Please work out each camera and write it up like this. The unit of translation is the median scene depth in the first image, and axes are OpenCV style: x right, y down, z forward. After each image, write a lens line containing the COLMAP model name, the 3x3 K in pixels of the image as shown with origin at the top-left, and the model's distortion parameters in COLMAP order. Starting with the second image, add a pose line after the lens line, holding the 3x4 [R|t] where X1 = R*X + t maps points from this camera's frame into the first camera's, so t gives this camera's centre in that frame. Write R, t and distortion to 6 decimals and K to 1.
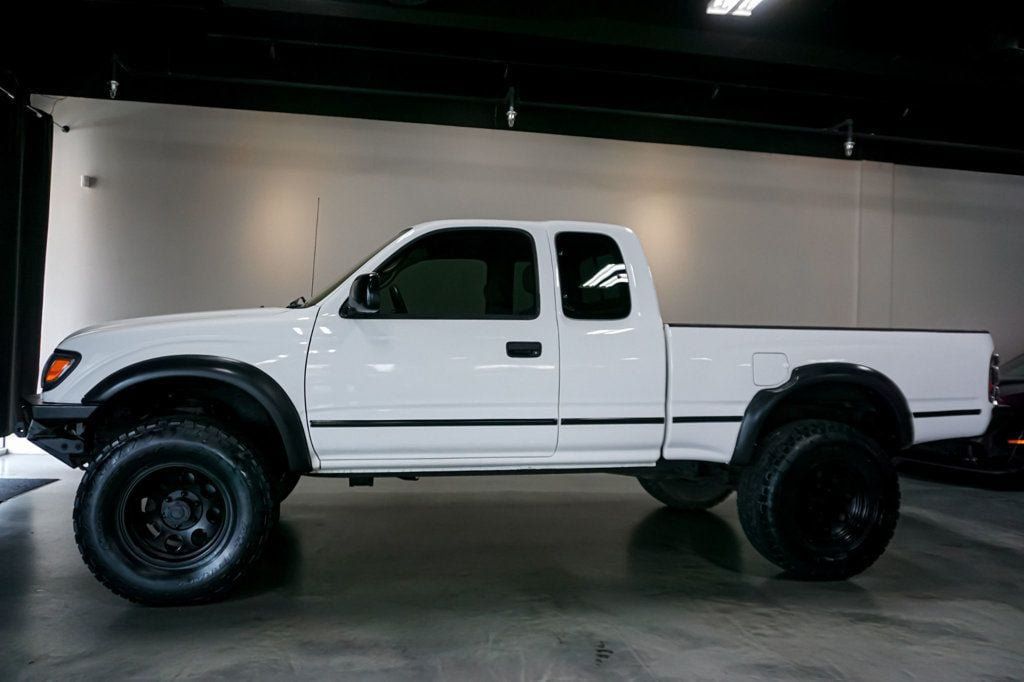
lens RADIAL K [[711.4, 0, 512.0], [0, 711.4, 341.0], [0, 0, 1]] dist [-0.038775, 0.000054]
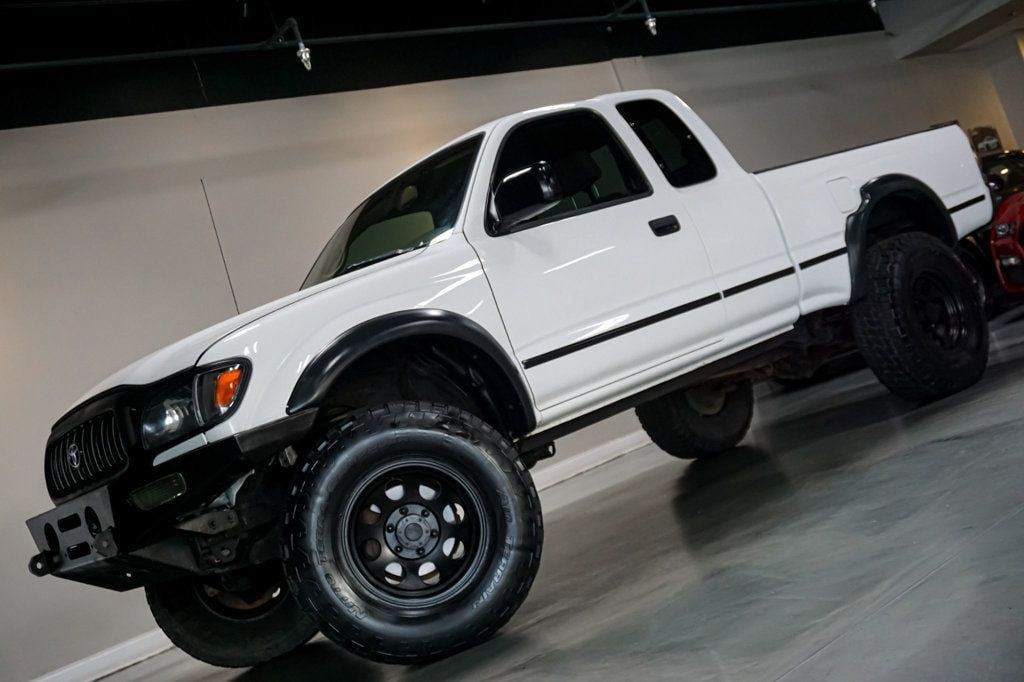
lens RADIAL K [[1152.7, 0, 496.7], [0, 1152.7, 339.2], [0, 0, 1]] dist [0.005969, 0.018941]
pose [[0.824619, -0.296935, 0.481491, -0.820304], [0.359476, 0.932265, -0.040725, 0.117680], [-0.436785, 0.206667, 0.875504, -0.094969]]
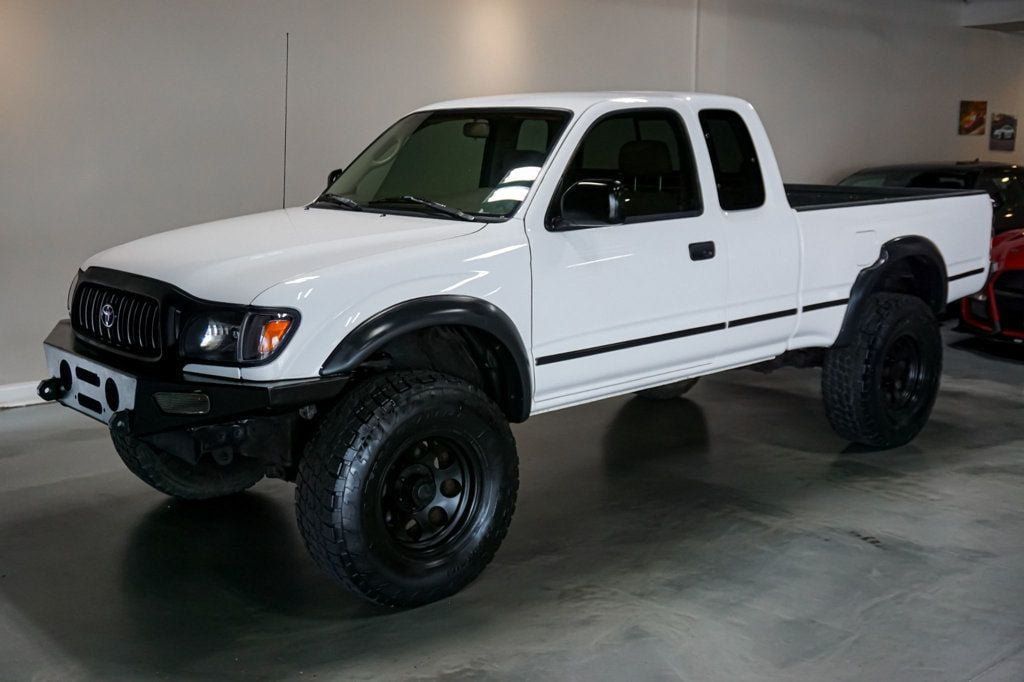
lens RADIAL K [[1109.8, 0, 512.0], [0, 1109.8, 341.0], [0, 0, 1]] dist [0.008960, -0.009008]
pose [[0.863897, -0.116730, 0.489955, -0.854396], [0.026748, 0.982033, 0.186804, -0.138255], [-0.502958, -0.148274, 0.851497, -0.091256]]
